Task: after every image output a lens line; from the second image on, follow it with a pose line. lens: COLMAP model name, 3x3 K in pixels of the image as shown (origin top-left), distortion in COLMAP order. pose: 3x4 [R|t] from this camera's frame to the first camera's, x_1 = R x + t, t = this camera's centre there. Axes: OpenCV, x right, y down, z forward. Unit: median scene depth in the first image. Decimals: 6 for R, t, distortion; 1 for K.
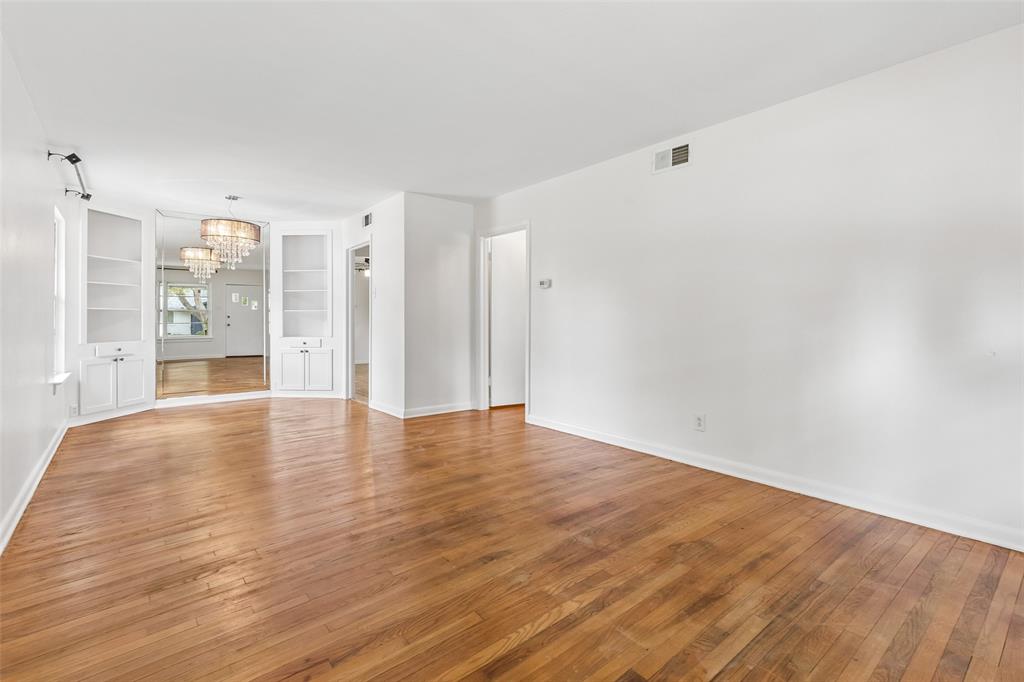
lens RADIAL K [[470.2, 0, 518.2], [0, 470.2, 320.5], [0, 0, 1]] dist [0.004921, 0.000569]
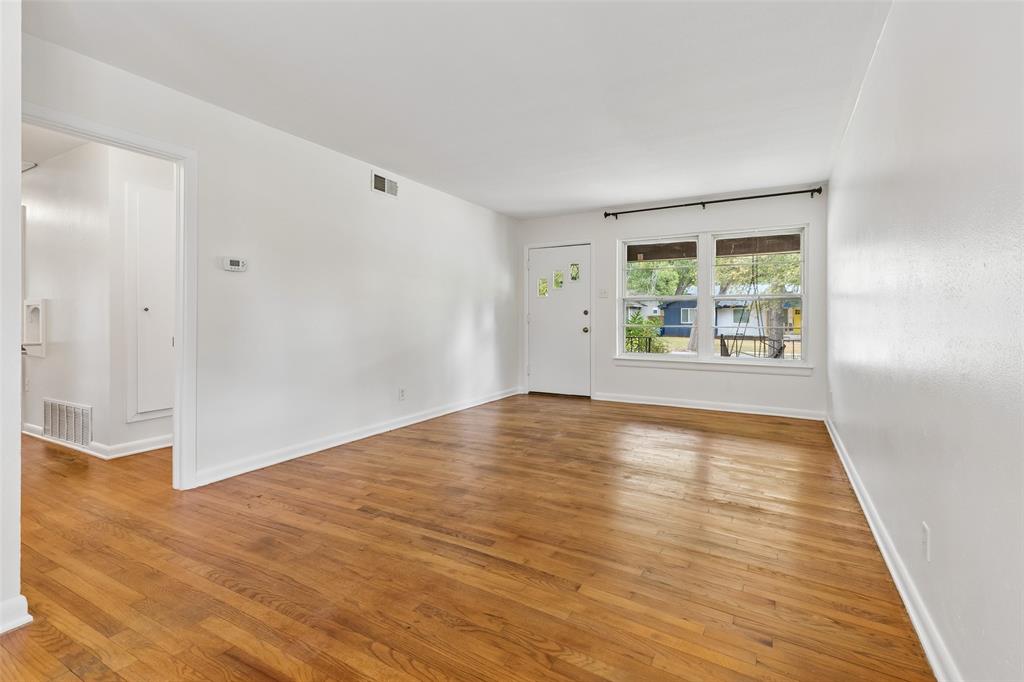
lens RADIAL K [[470.2, 0, 518.2], [0, 470.2, 320.5], [0, 0, 1]] dist [0.004921, 0.000569]
pose [[-0.333799, -0.000390, 0.942644, -1.008884], [-0.002437, 0.999997, -0.000449, 0.005643], [-0.942641, -0.002447, -0.333799, 1.160359]]
